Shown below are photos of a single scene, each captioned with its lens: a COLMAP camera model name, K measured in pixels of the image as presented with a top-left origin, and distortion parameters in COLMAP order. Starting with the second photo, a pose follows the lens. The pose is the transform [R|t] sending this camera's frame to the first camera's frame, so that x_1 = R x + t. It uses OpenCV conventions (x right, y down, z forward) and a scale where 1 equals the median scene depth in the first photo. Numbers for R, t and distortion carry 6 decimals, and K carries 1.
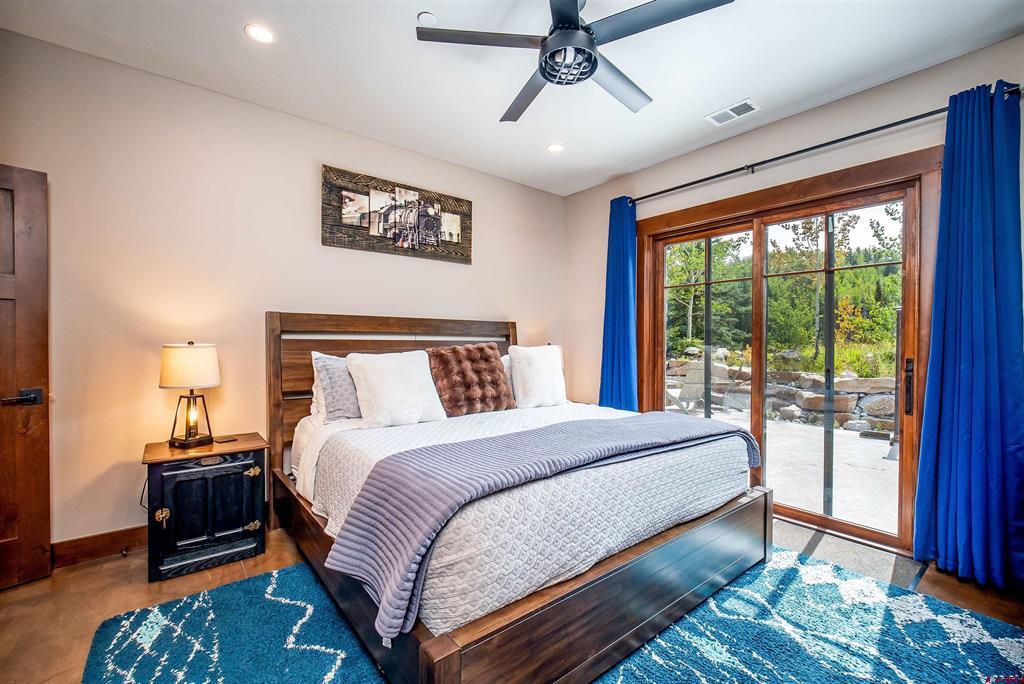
lens RADIAL K [[410.9, 0, 539.6], [0, 410.9, 349.3], [0, 0, 1]] dist [-0.001037, 0.000432]
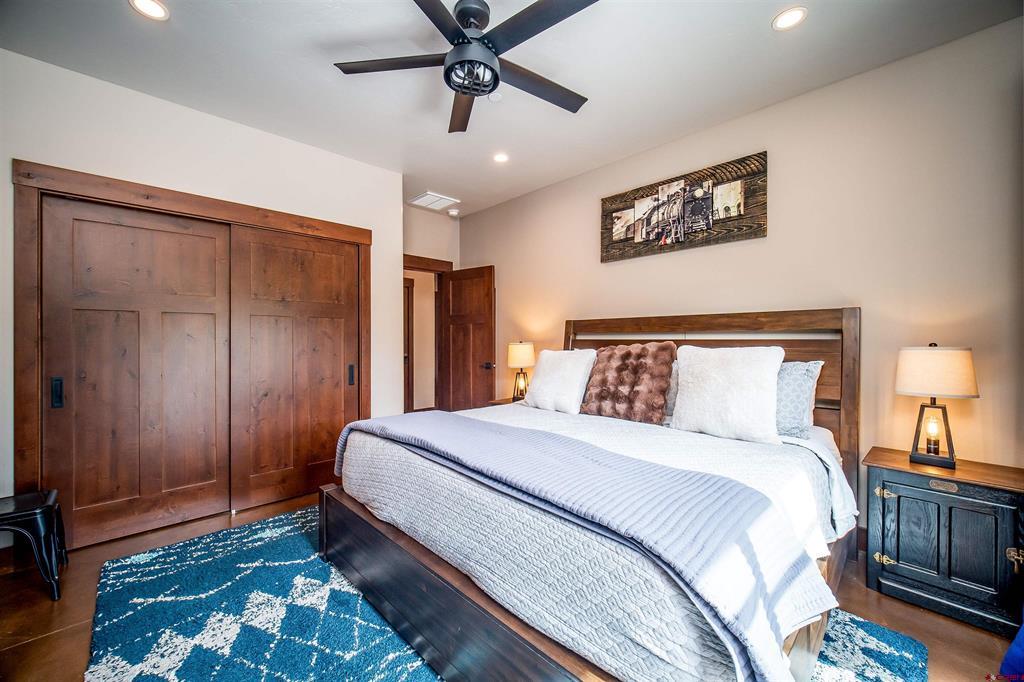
lens RADIAL K [[415.9, 0, 513.7], [0, 415.9, 341.4], [0, 0, 1]] dist [0.003789, -0.000826]
pose [[0.082117, -0.001573, -0.996621, 0.632169], [-0.017858, 0.999836, -0.003050, -0.008017], [0.996463, 0.018048, 0.082076, 0.570841]]
